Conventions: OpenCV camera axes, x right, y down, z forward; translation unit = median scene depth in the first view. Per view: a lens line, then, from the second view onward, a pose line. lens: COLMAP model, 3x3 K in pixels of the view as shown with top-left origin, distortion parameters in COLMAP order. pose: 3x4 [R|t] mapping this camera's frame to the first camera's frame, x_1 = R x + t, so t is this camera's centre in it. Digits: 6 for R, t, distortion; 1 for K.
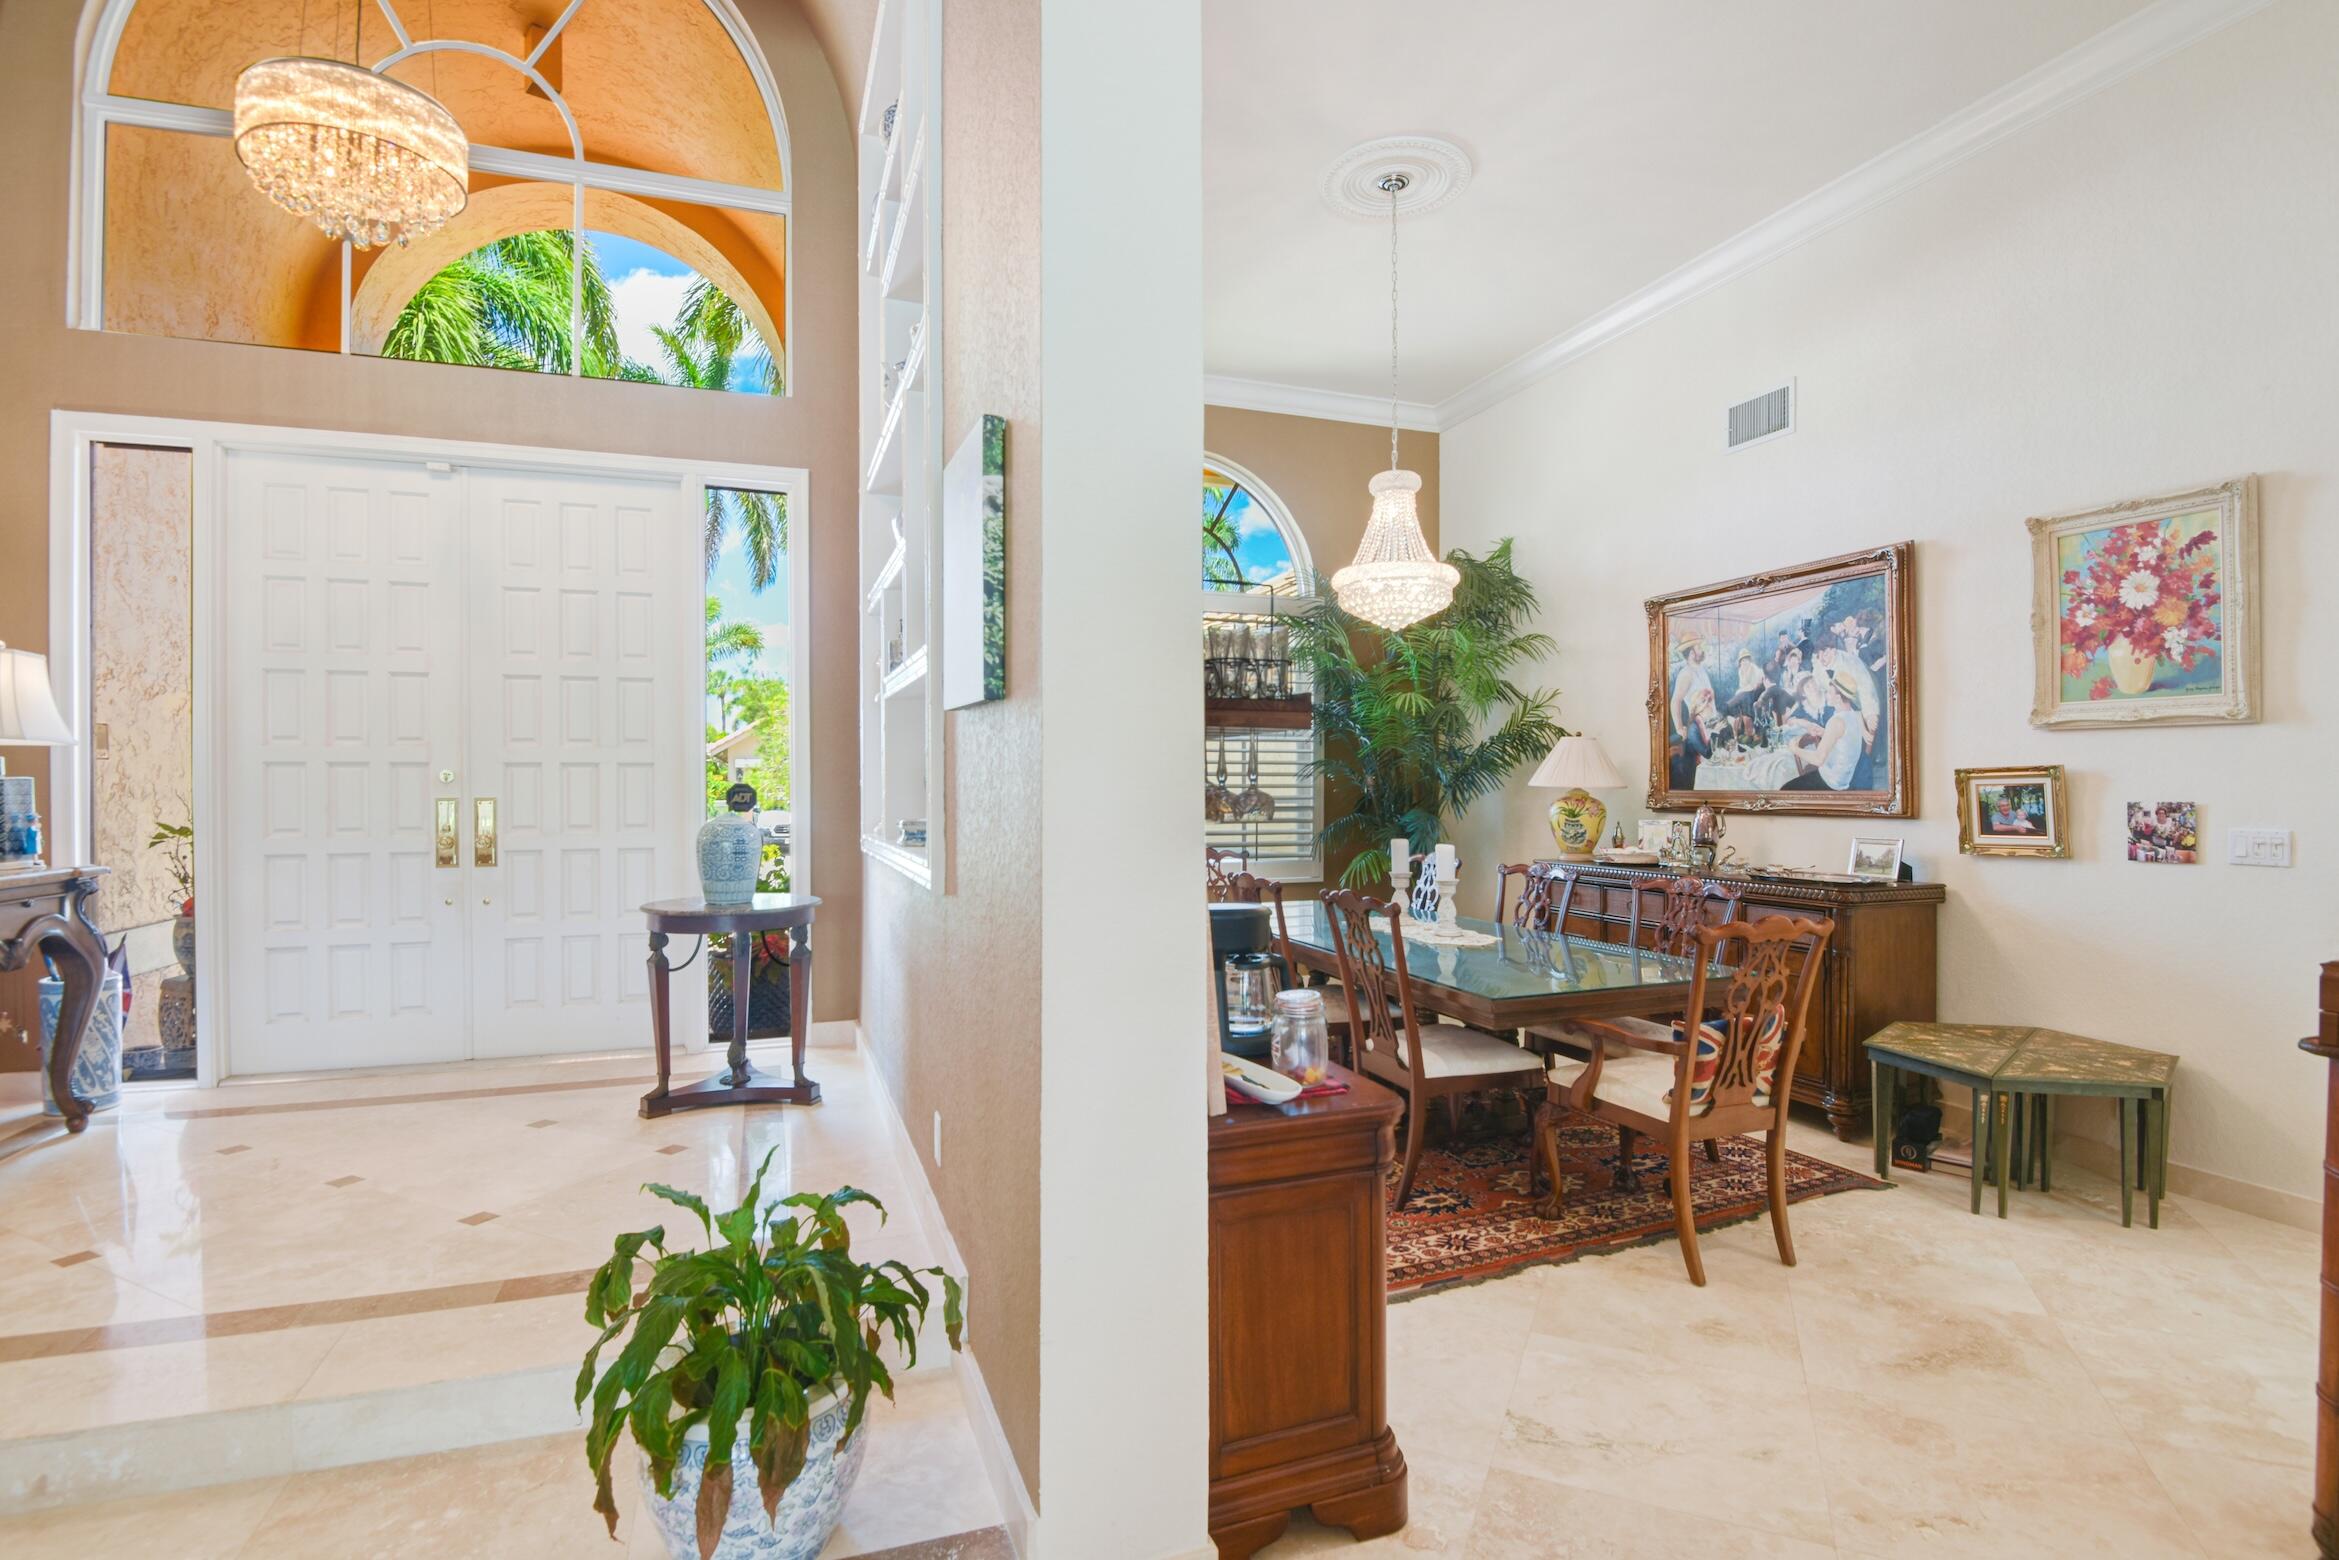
lens RADIAL K [[1104.3, 0, 1164.3], [0, 1104.3, 792.4], [0, 0, 1]] dist [0.000146, -0.024082]
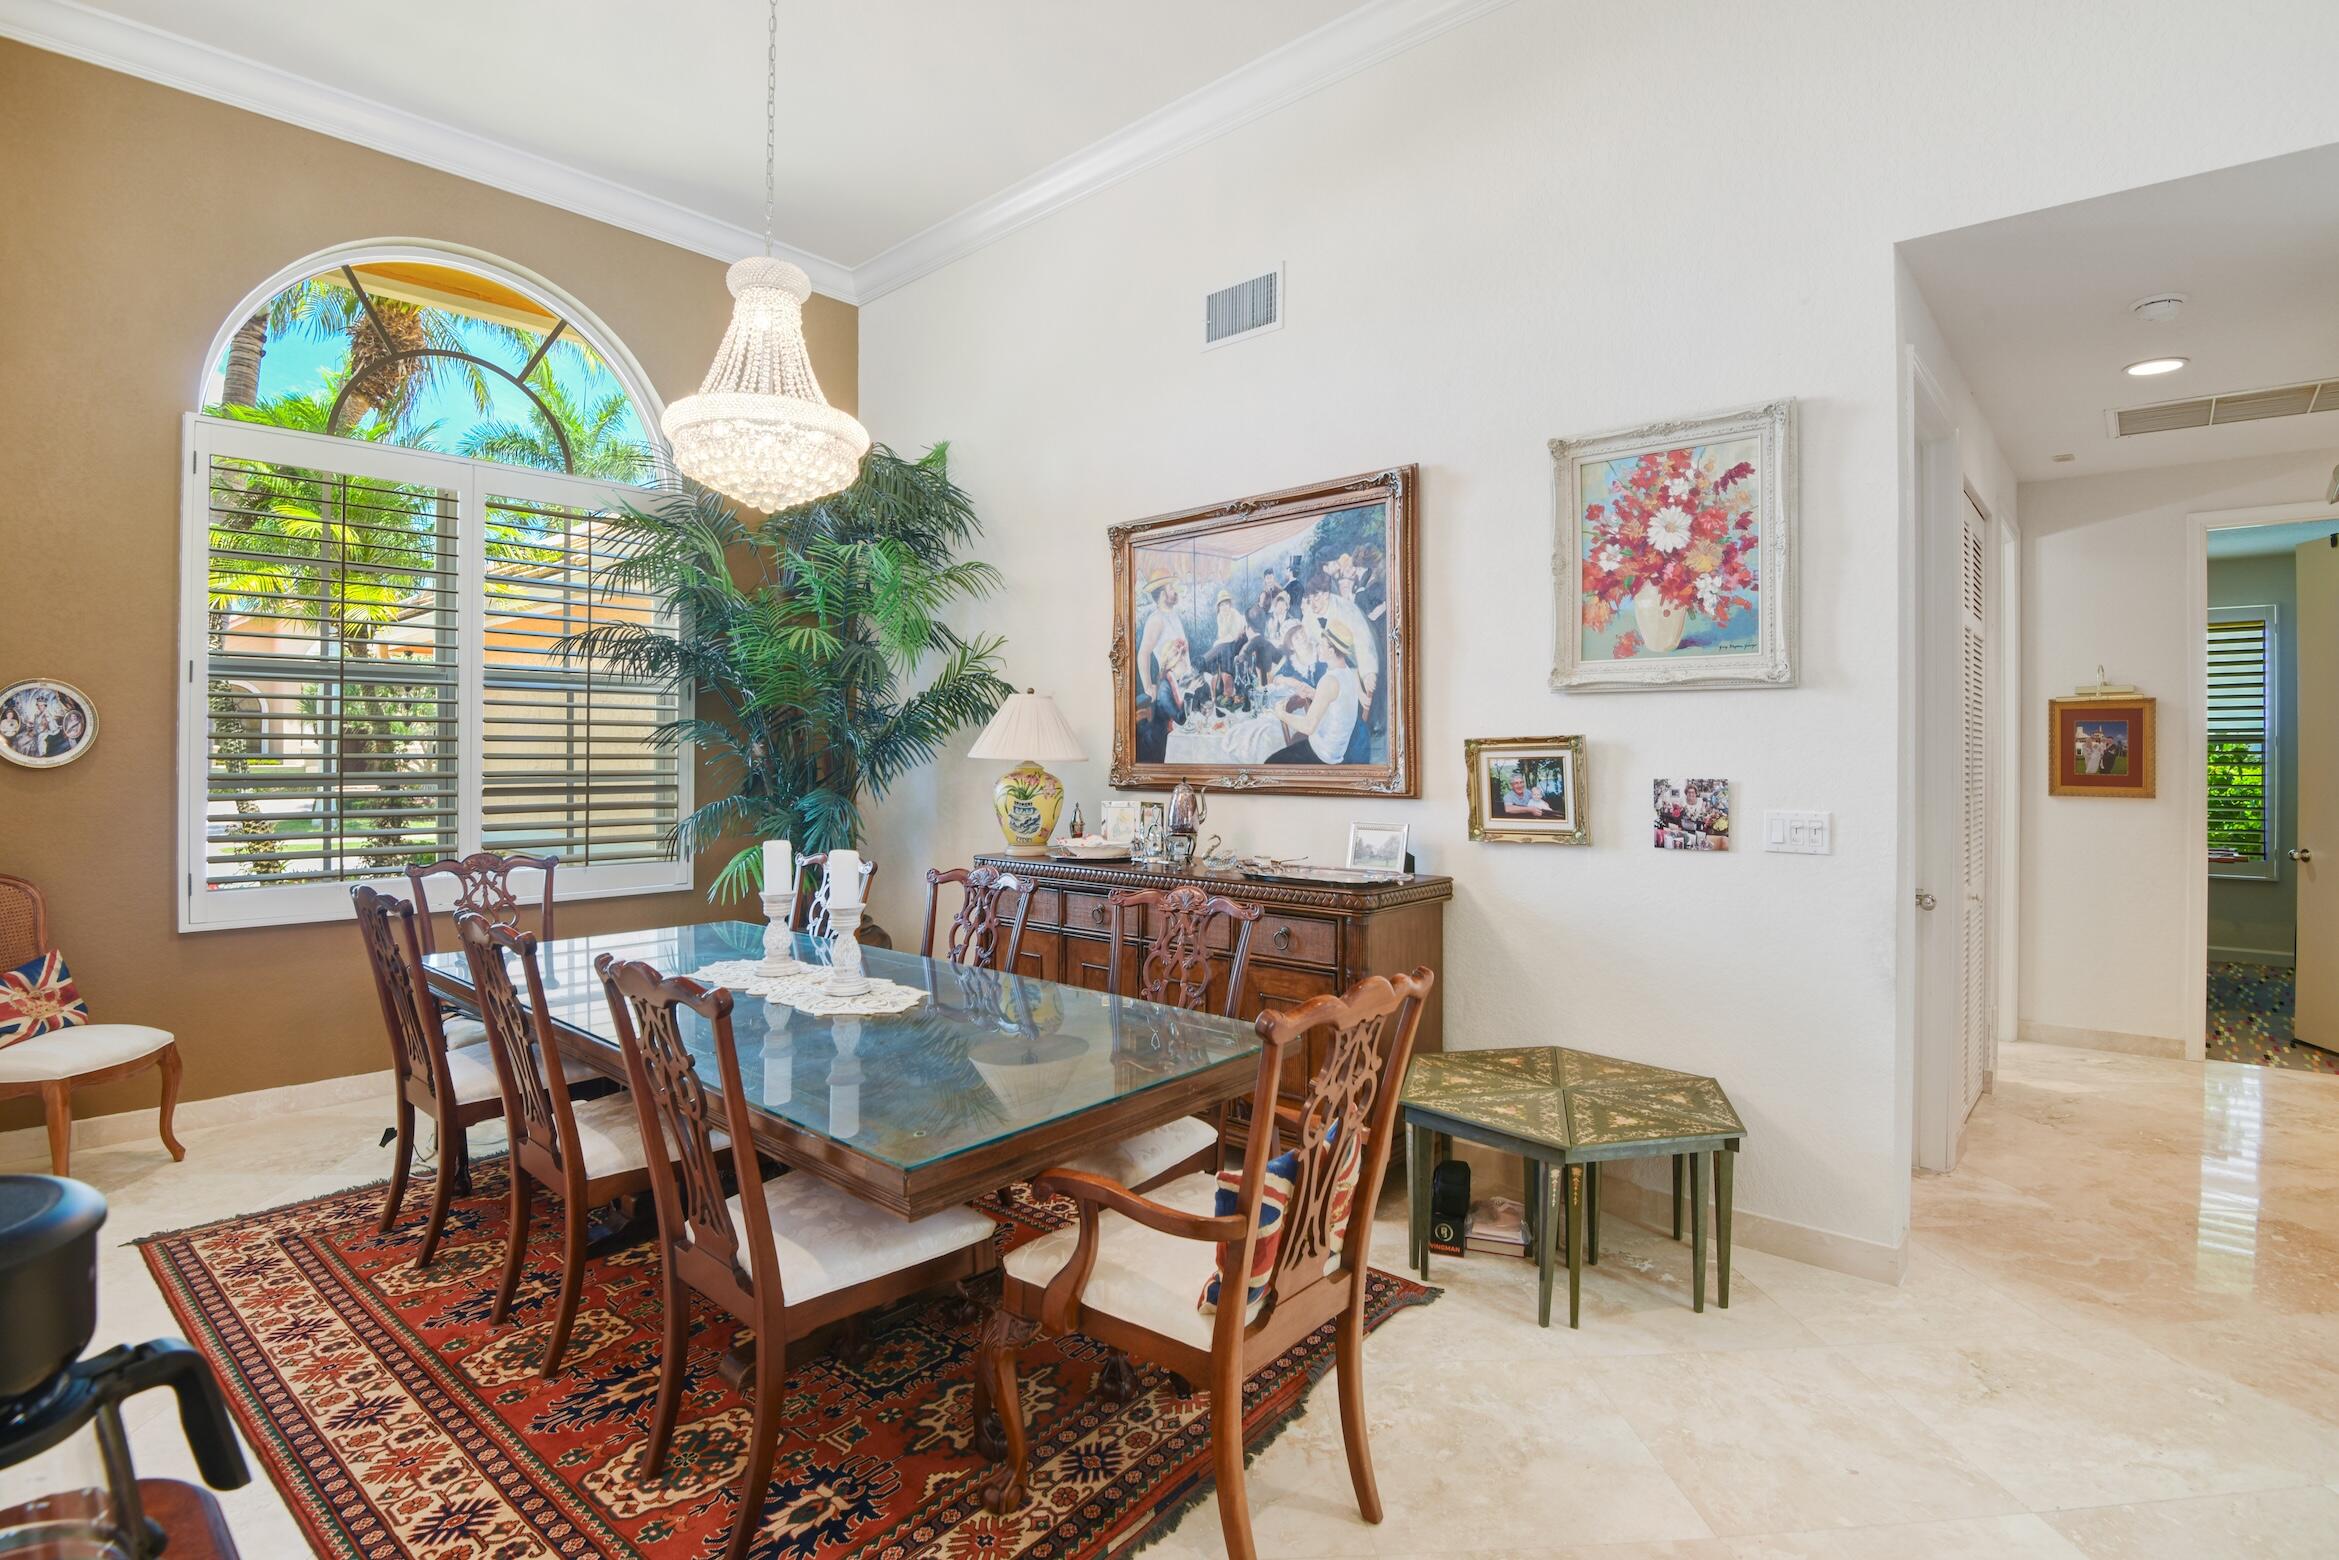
lens RADIAL K [[1101.4, 0, 1154.4], [0, 1101.4, 750.6], [0, 0, 1]] dist [-0.002943, -0.000323]
pose [[0.882652, 0.004671, 0.470004, 0.113880], [0.000053, 0.999950, -0.010038, -0.003997], [-0.470027, 0.008885, 0.882607, 0.354291]]
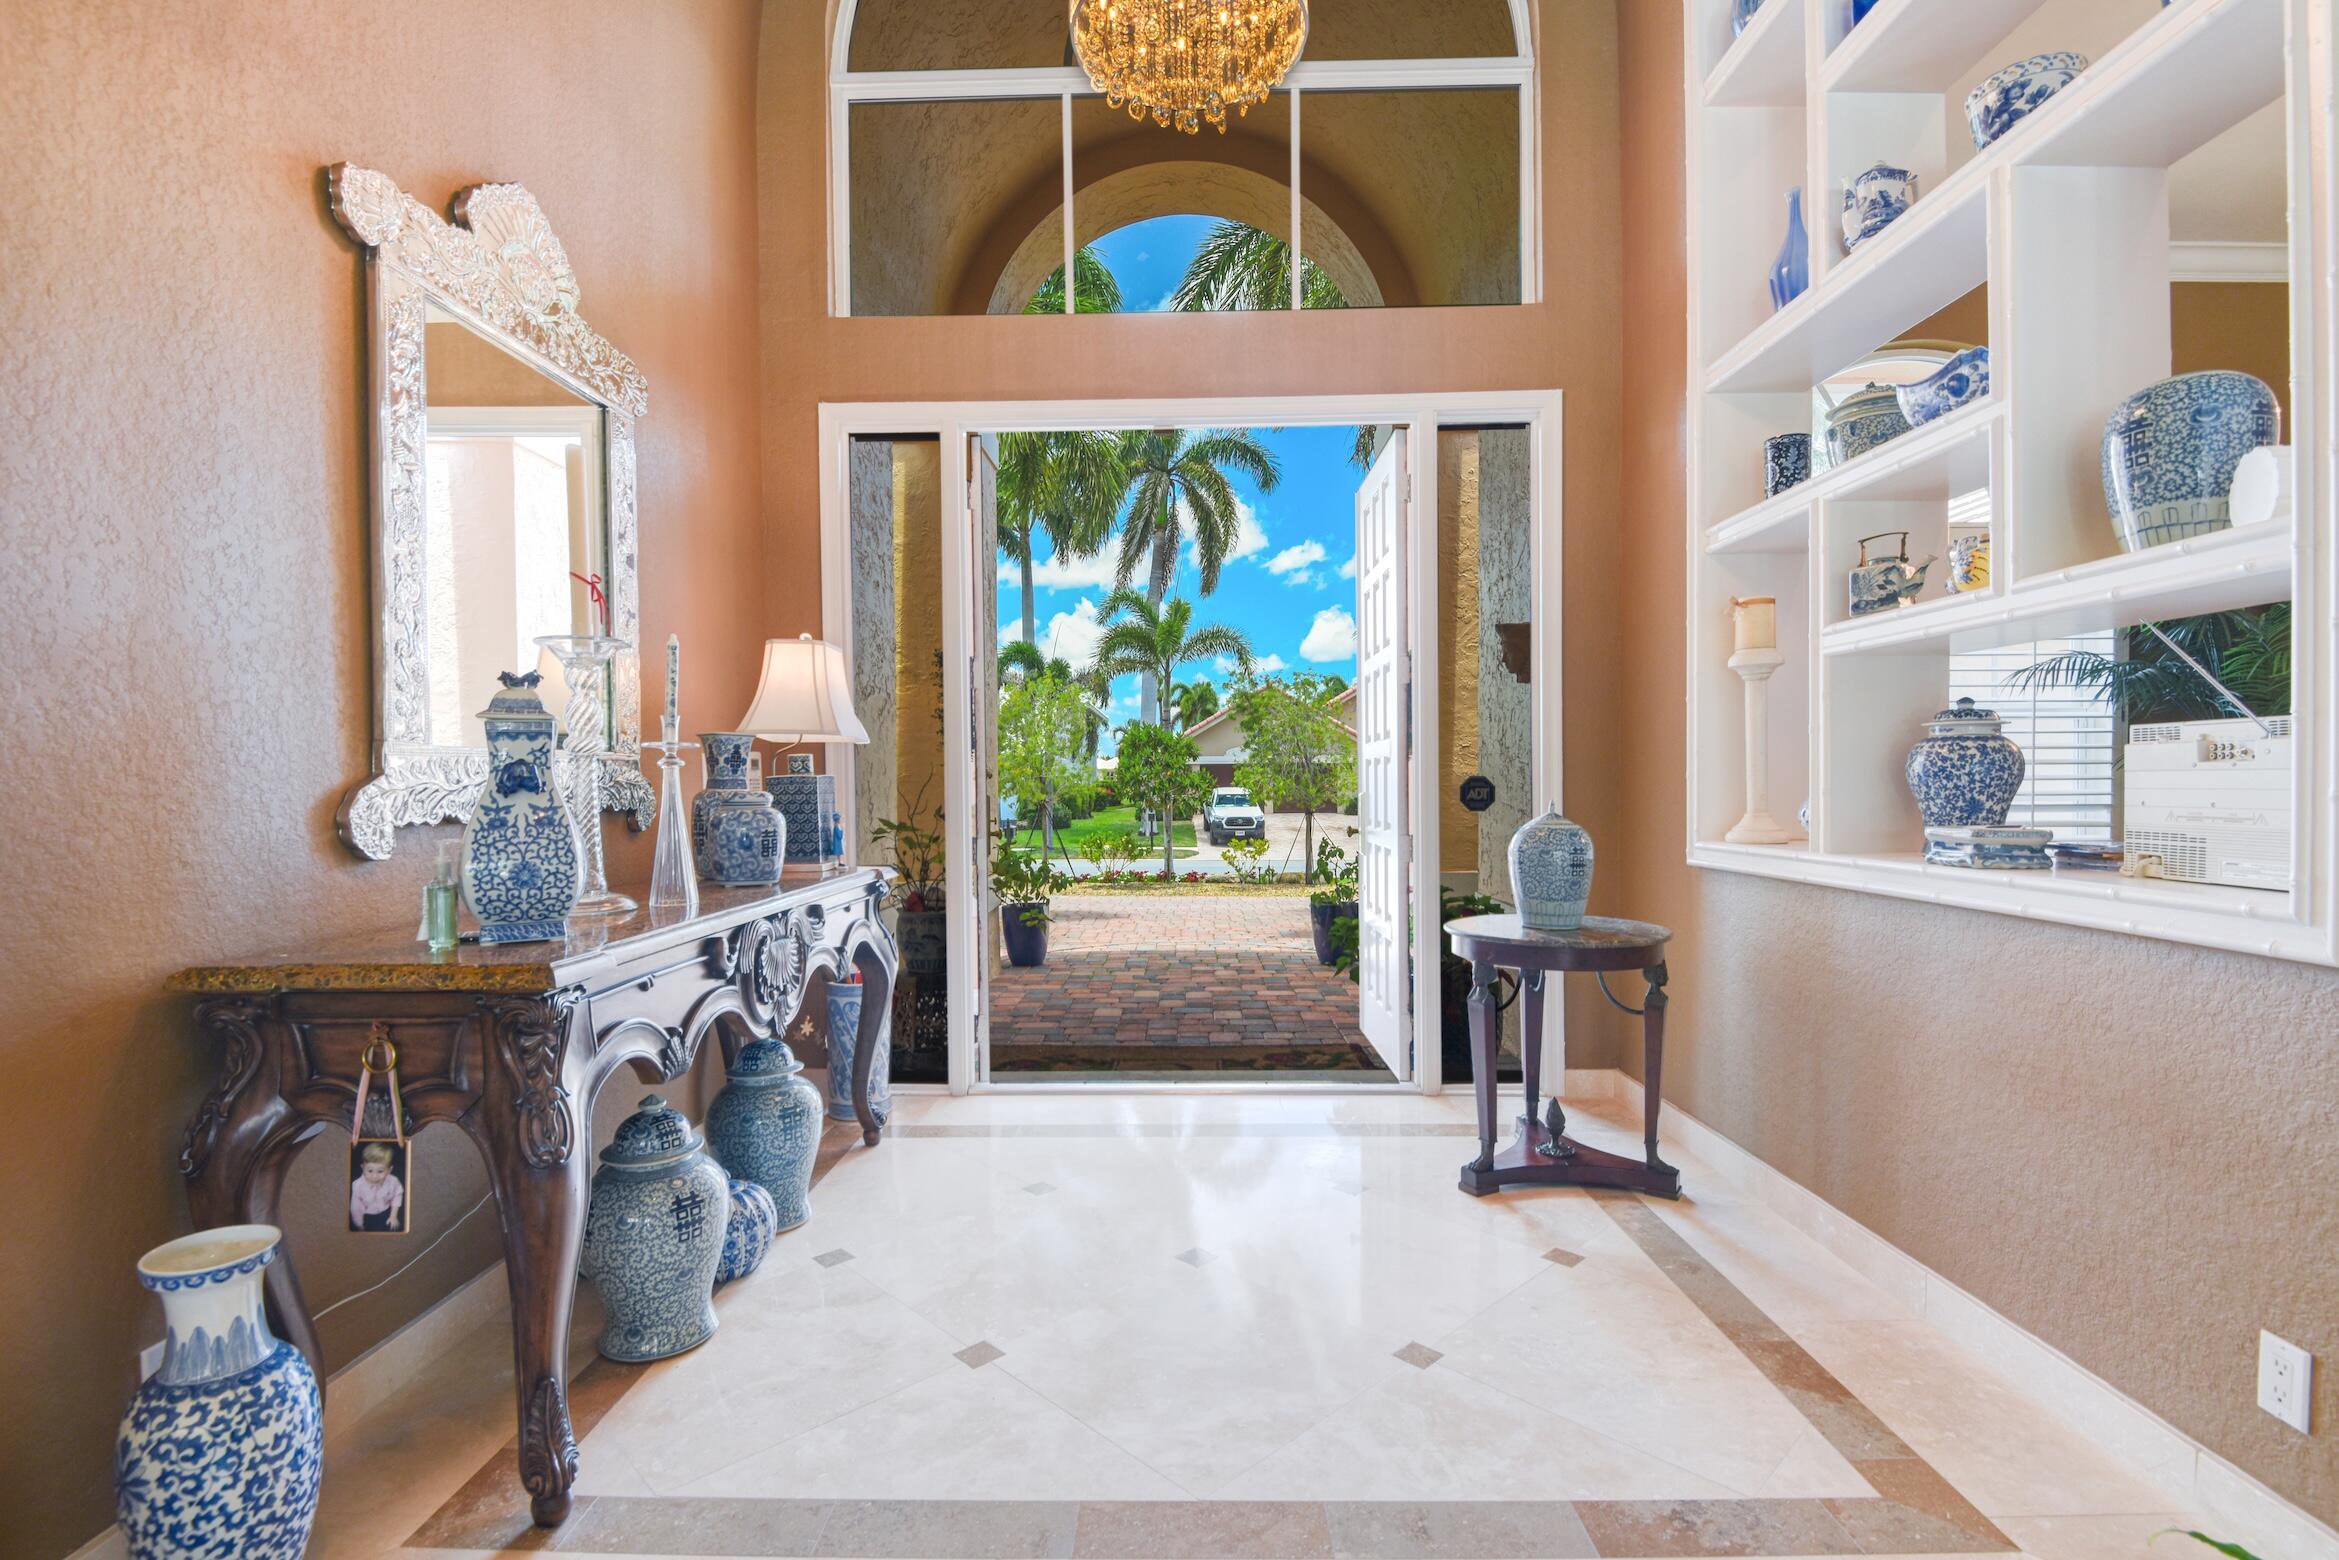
lens RADIAL K [[1085.8, 0, 1169.5], [0, 1085.8, 780.0], [0, 0, 1]] dist [0.000041, -0.000088]
pose [[0.934721, -0.003918, -0.355360, -0.330889], [0.001801, 0.999979, -0.006290, -0.001052], [0.355377, 0.005239, 0.934708, 0.153620]]
